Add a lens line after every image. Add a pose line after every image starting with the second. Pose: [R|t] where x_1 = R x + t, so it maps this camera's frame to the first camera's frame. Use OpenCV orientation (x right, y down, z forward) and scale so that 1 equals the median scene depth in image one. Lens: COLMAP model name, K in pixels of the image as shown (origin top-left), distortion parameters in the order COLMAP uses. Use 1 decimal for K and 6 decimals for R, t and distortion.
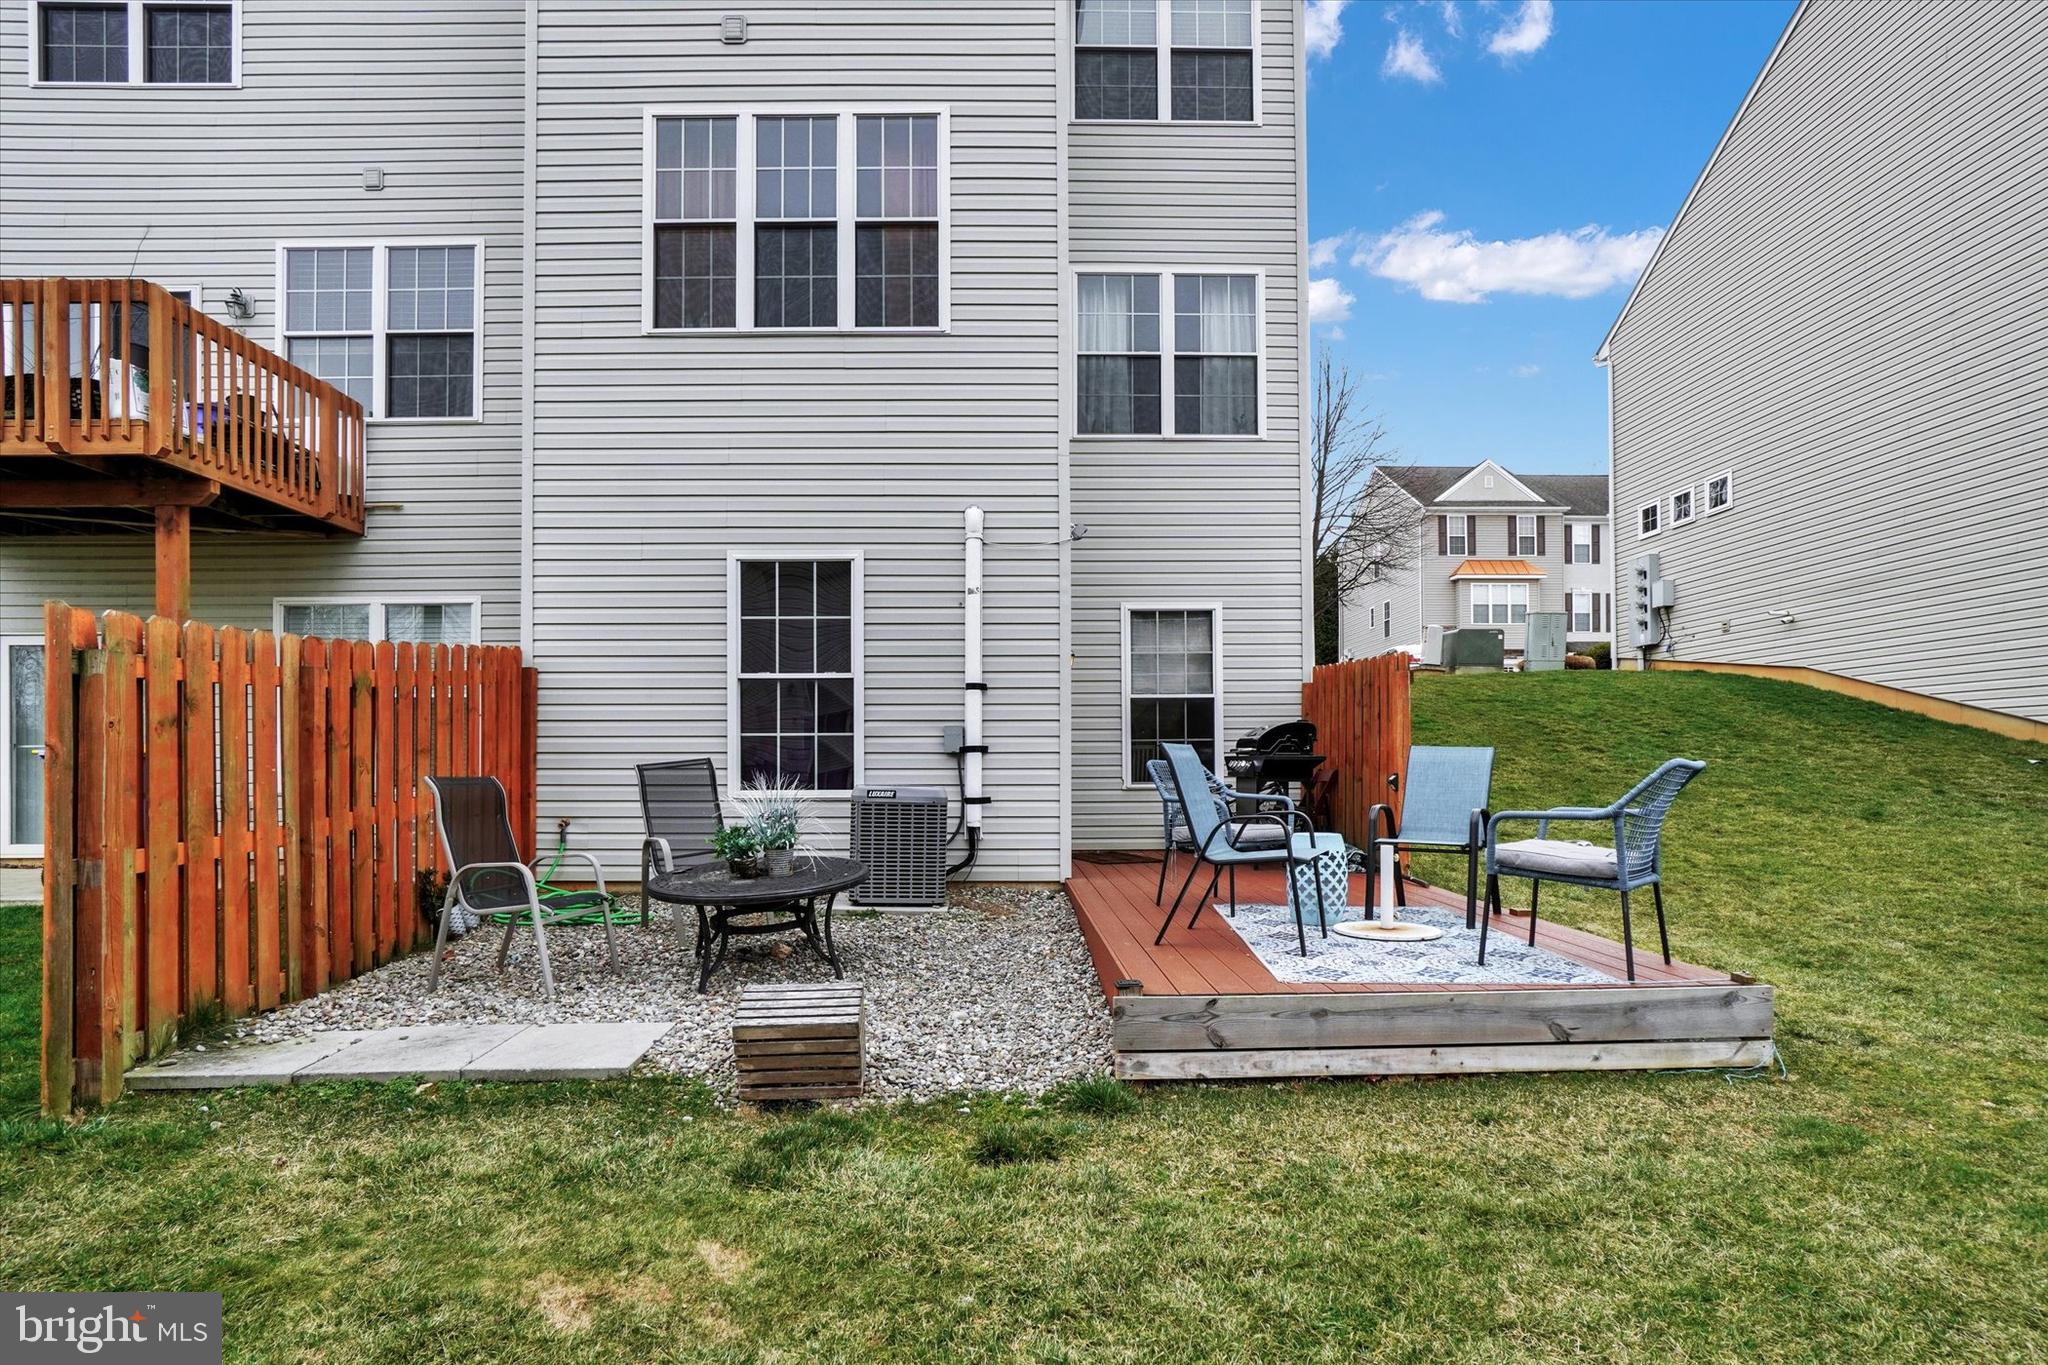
lens RADIAL K [[921.0, 0, 1026.2], [0, 921.0, 683.1], [0, 0, 1]] dist [-0.039373, 0.013511]
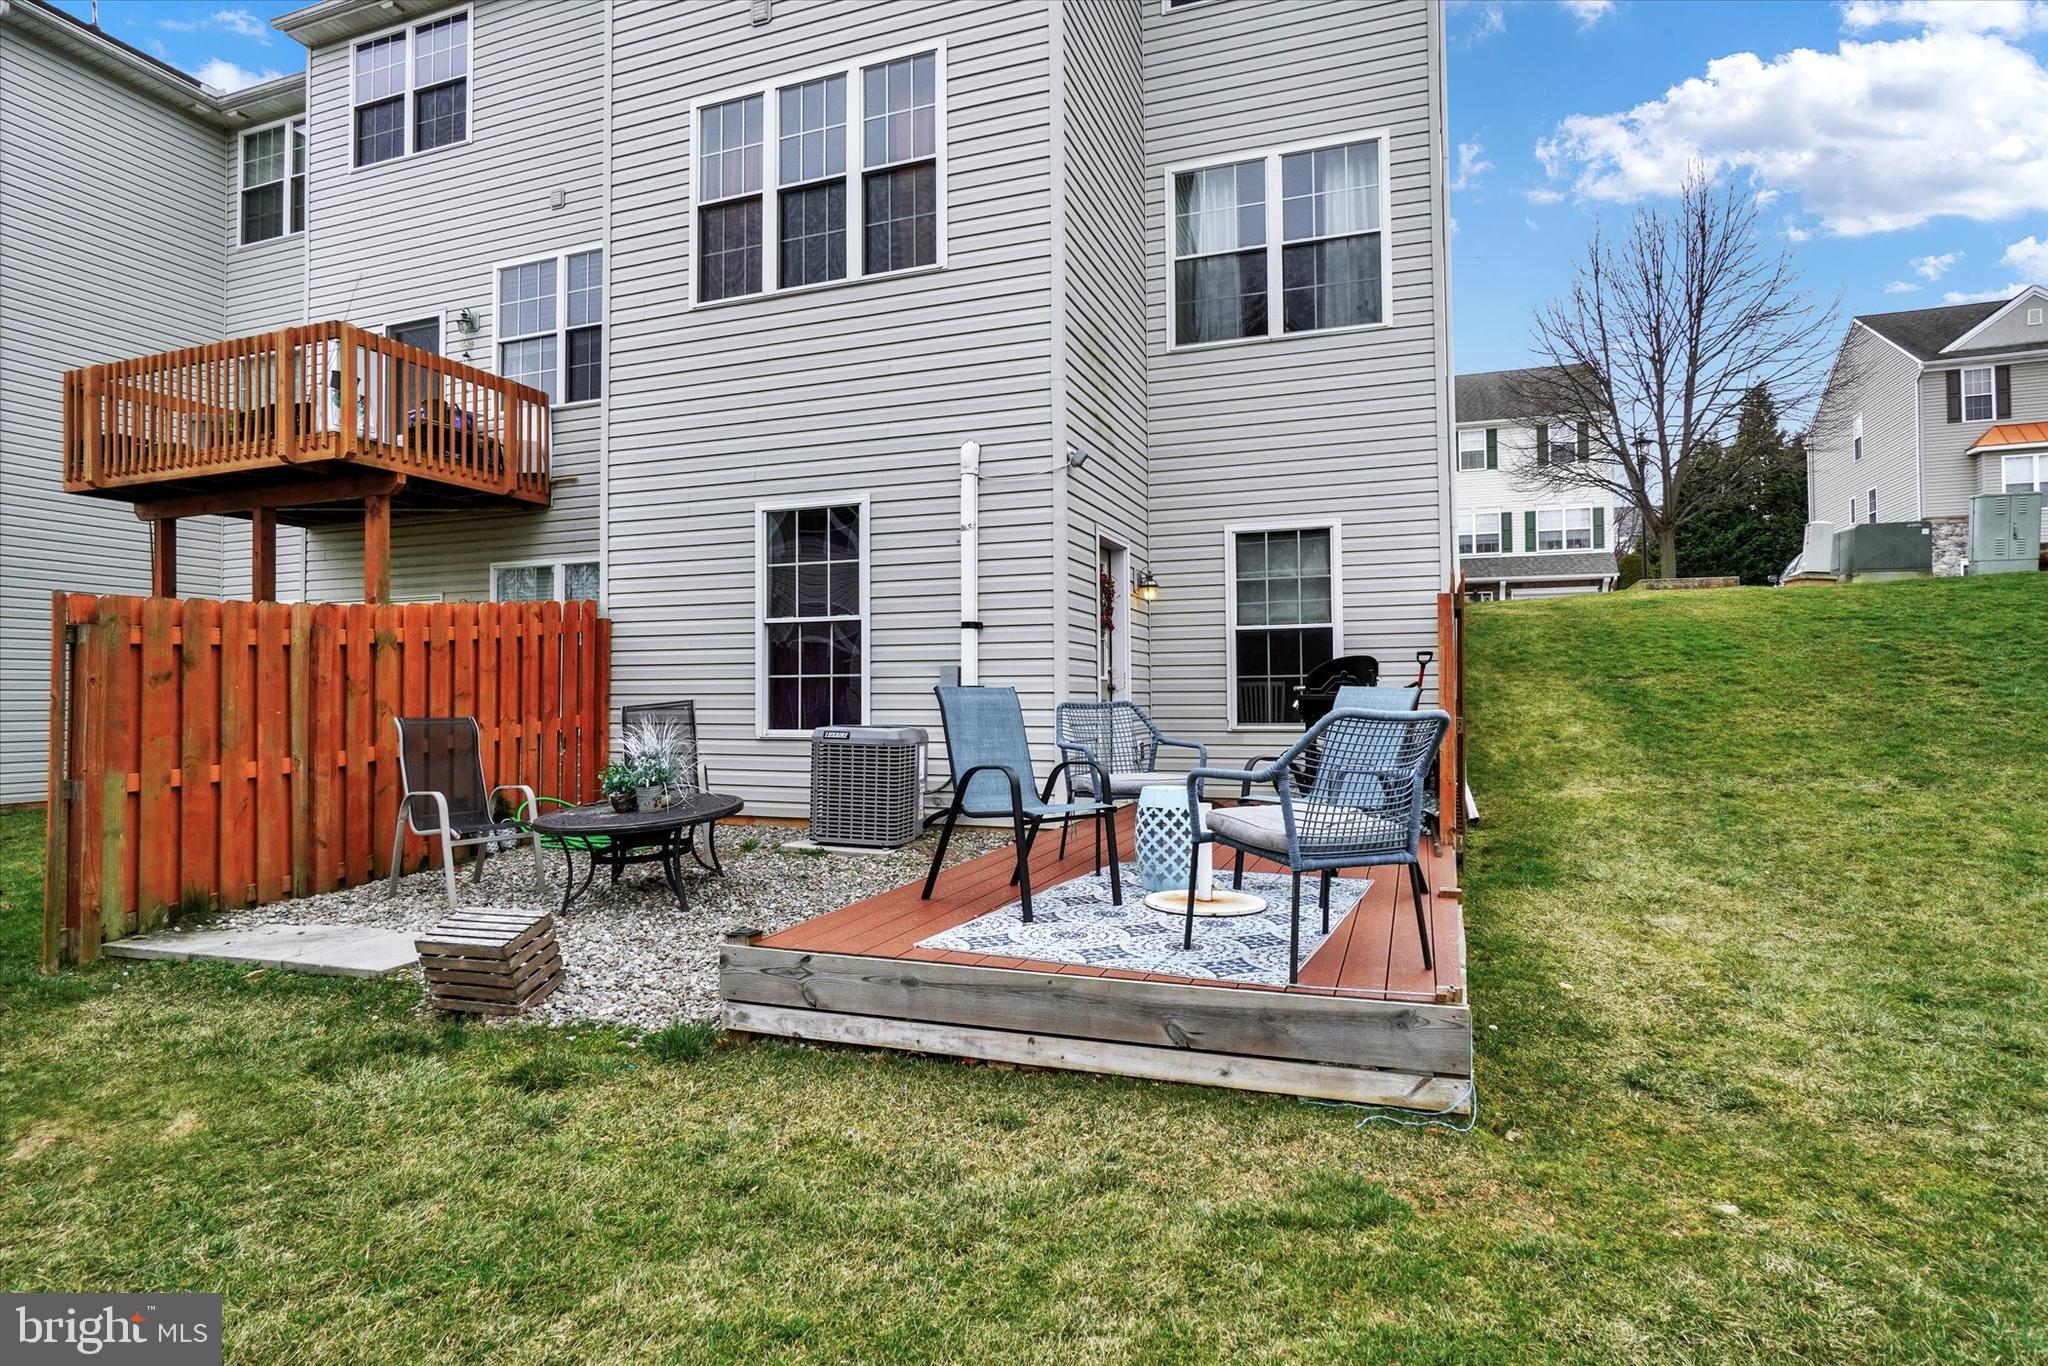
lens RADIAL K [[968.3, 0, 1023.7], [0, 968.3, 597.7], [0, 0, 1]] dist [-0.027867, 0.011368]
pose [[0.943922, -0.035124, -0.328296, 0.332300], [0.029692, 0.999327, -0.021546, -0.001781], [0.328831, 0.010590, 0.944329, 0.047509]]
